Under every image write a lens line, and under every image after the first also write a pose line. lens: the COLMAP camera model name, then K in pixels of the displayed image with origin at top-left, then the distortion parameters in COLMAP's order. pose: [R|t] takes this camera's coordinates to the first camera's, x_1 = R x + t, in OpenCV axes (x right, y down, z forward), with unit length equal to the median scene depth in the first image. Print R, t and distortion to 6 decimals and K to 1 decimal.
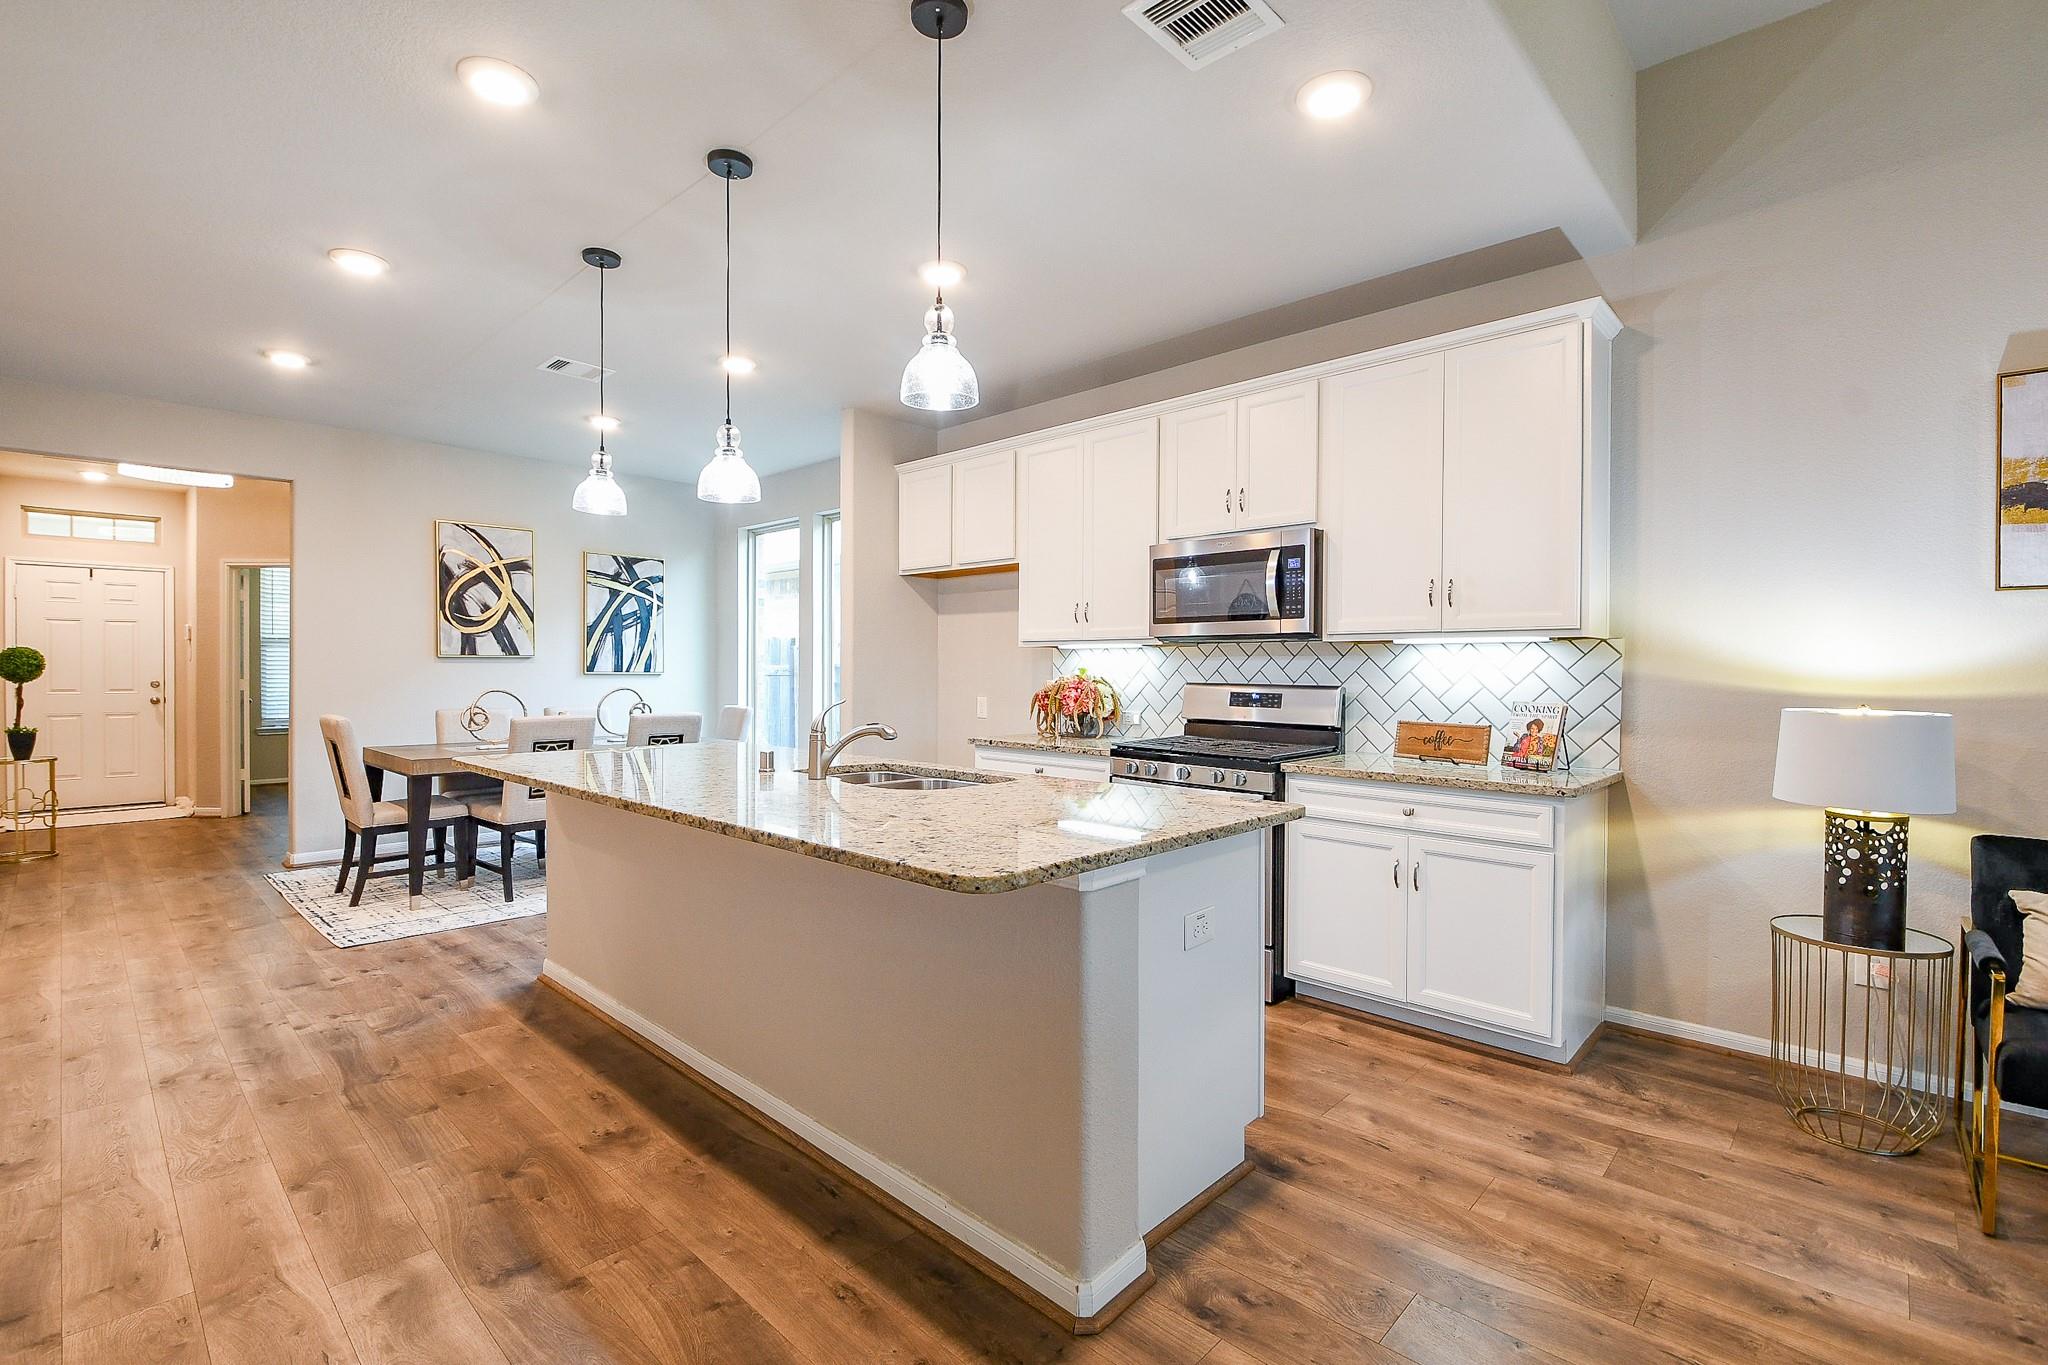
lens RADIAL K [[907.4, 0, 1001.3], [0, 907.4, 677.3], [0, 0, 1]] dist [0.011993, -0.015831]
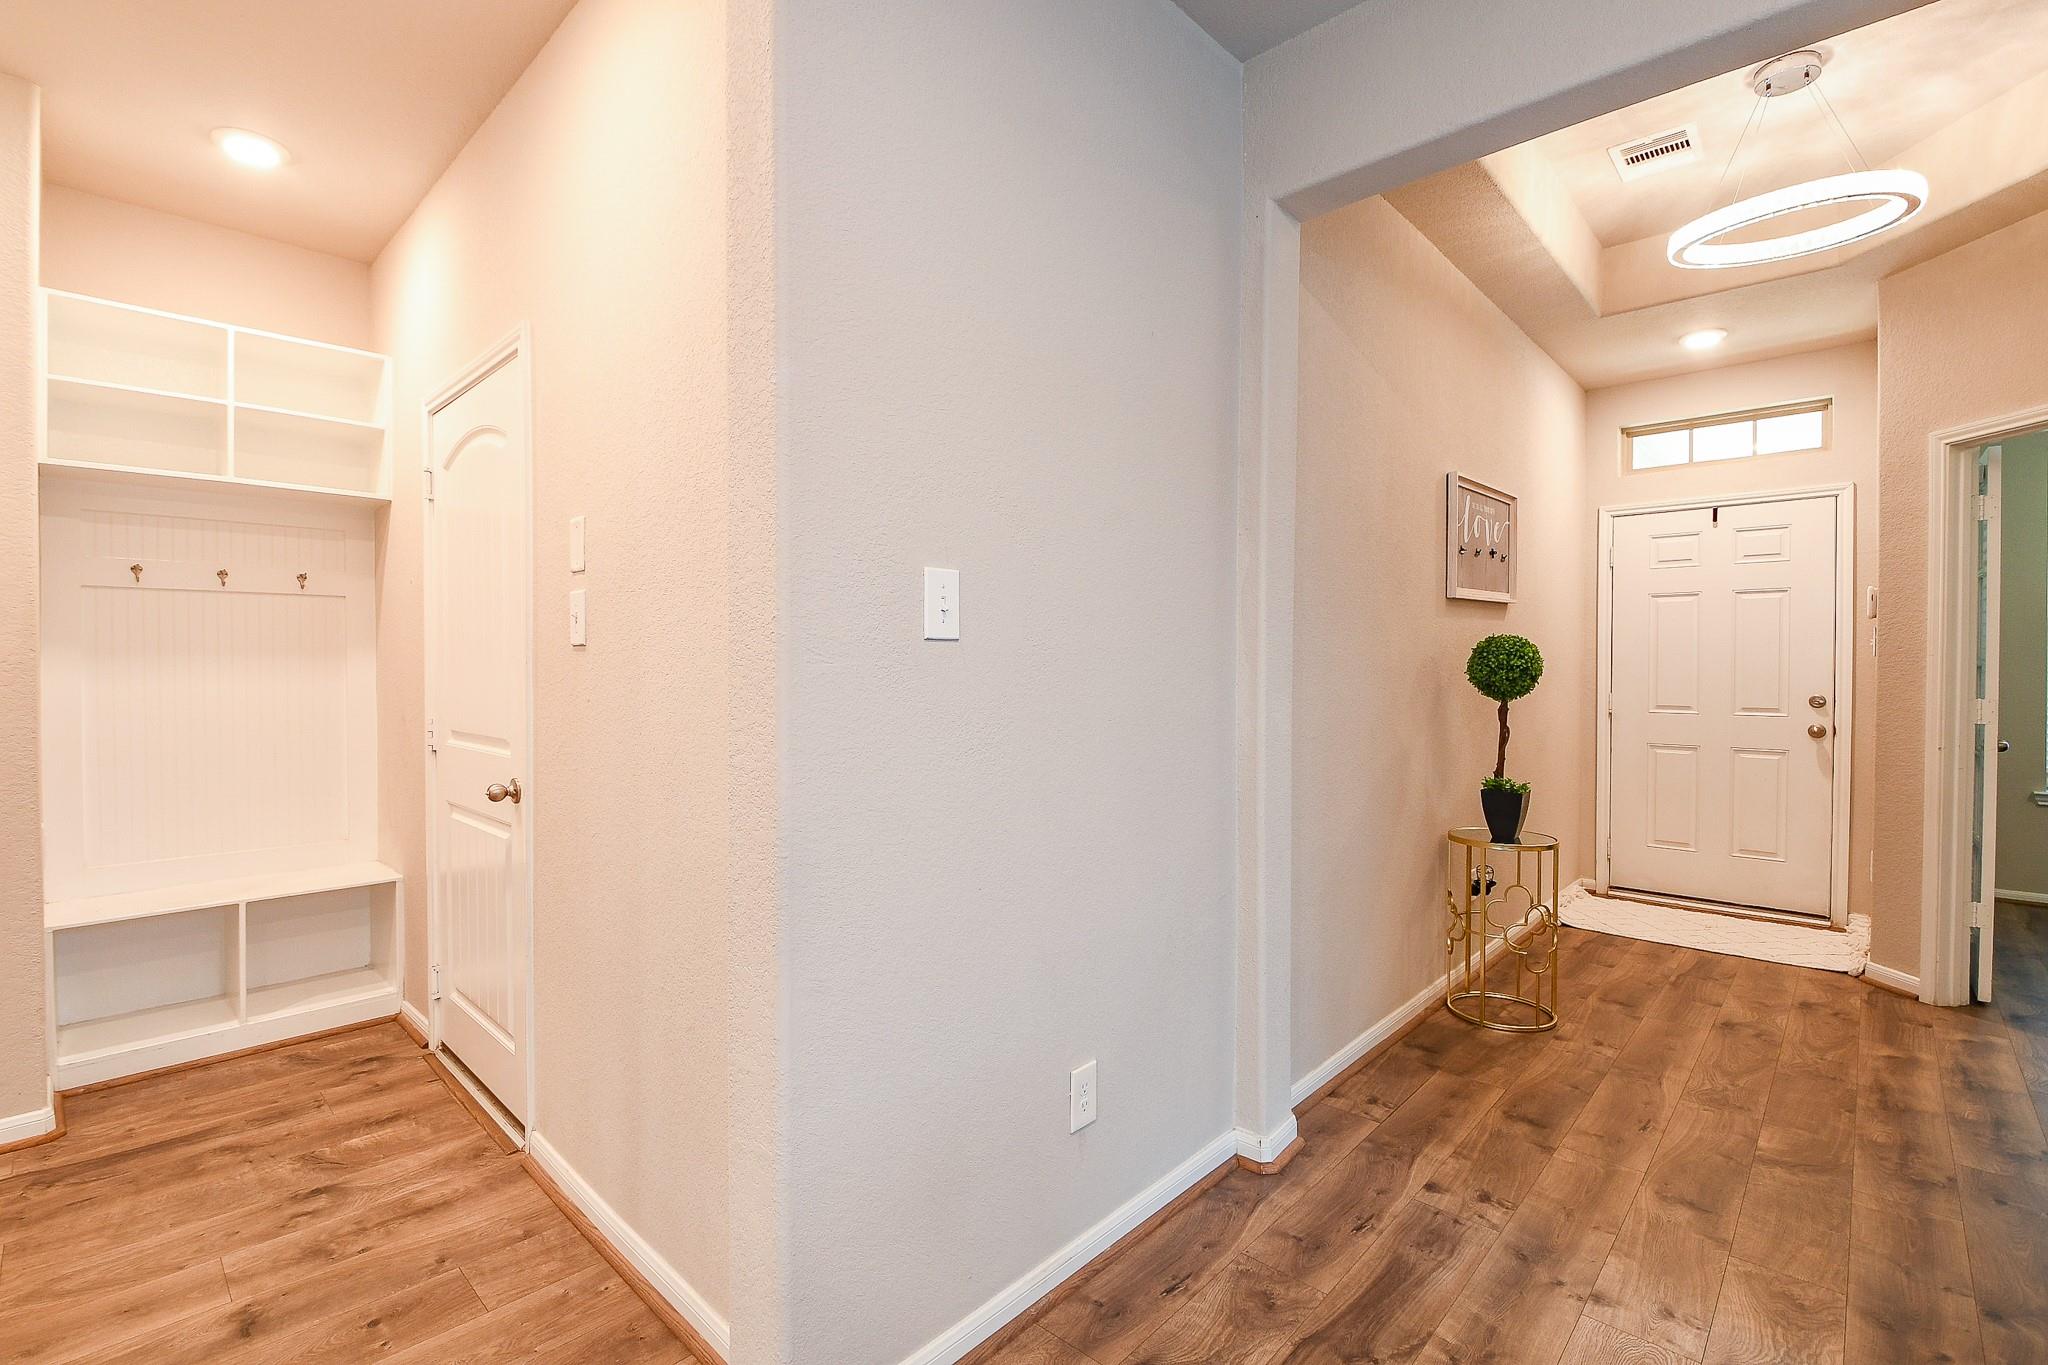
lens RADIAL K [[907.4, 0, 1016.5], [0, 907.4, 677.8], [0, 0, 1]] dist [0.011993, -0.015831]
pose [[0.013091, 0.010048, -0.999864, -0.530131], [-0.010902, 0.999892, 0.009905, -0.009583], [0.999855, 0.010771, 0.013200, 0.689423]]
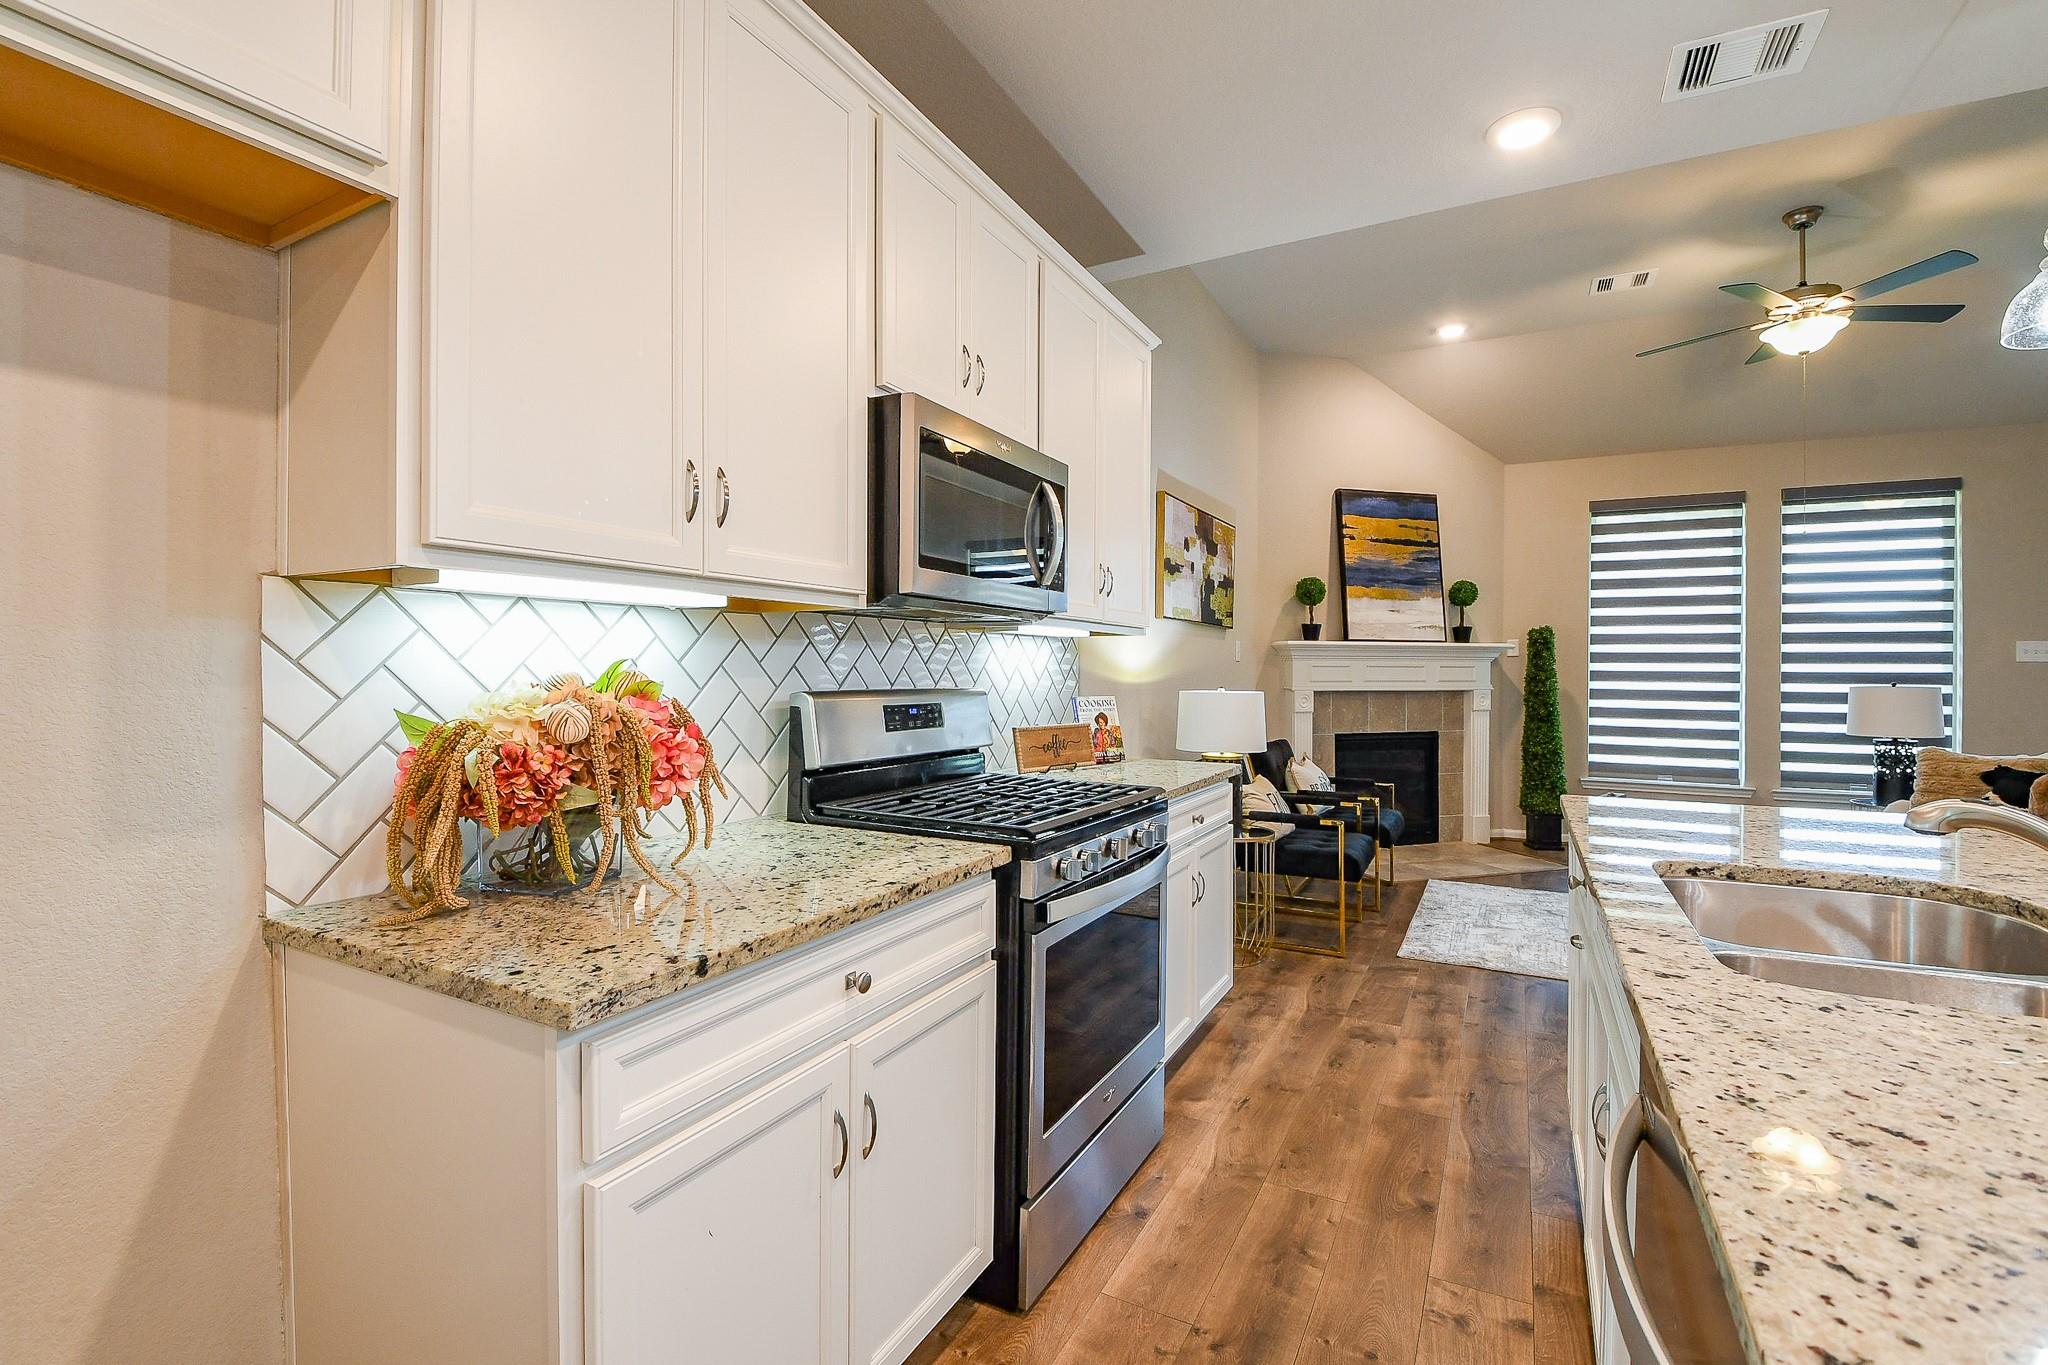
lens RADIAL K [[907.4, 0, 1013.8], [0, 907.4, 668.4], [0, 0, 1]] dist [0.011993, -0.015831]
pose [[-0.265594, -0.006006, 0.964066, -0.207149], [0.003743, 0.999967, 0.007261, -0.006903], [-0.964078, 0.005537, -0.265562, 0.757559]]
